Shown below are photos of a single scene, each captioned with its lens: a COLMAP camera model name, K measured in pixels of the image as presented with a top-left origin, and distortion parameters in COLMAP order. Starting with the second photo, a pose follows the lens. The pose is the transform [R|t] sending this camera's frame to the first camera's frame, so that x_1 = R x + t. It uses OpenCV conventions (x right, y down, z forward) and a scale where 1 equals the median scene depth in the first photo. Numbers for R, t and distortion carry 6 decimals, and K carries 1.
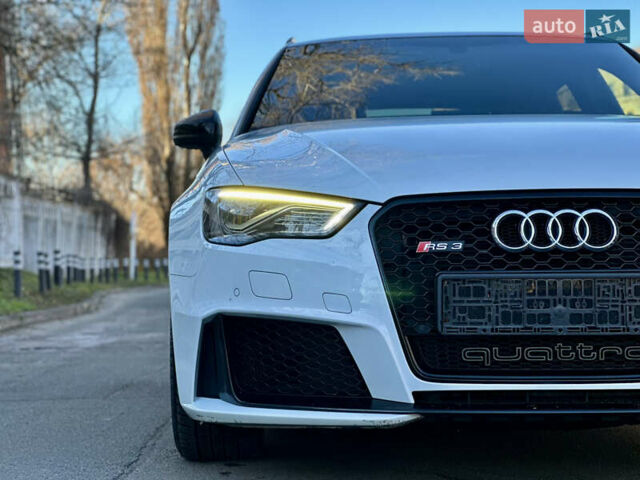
lens RADIAL K [[1439.1, 0, 320.0], [0, 1439.1, 240.0], [0, 0, 1]] dist [-0.066319, 4.610787]
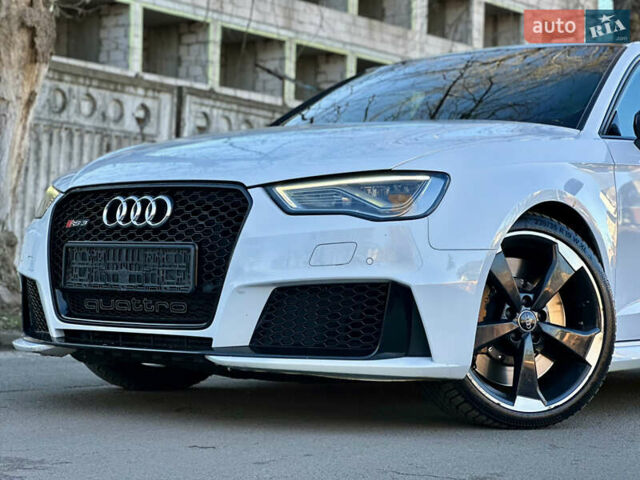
lens RADIAL K [[1439.1, 0, 320.0], [0, 1439.1, 240.0], [0, 0, 1]] dist [-0.066319, 4.610787]
pose [[0.766902, 0.015138, -0.641586, 1.003749], [-0.024464, 0.999685, -0.005656, 0.019901], [0.641298, 0.020034, 0.767030, 0.092483]]
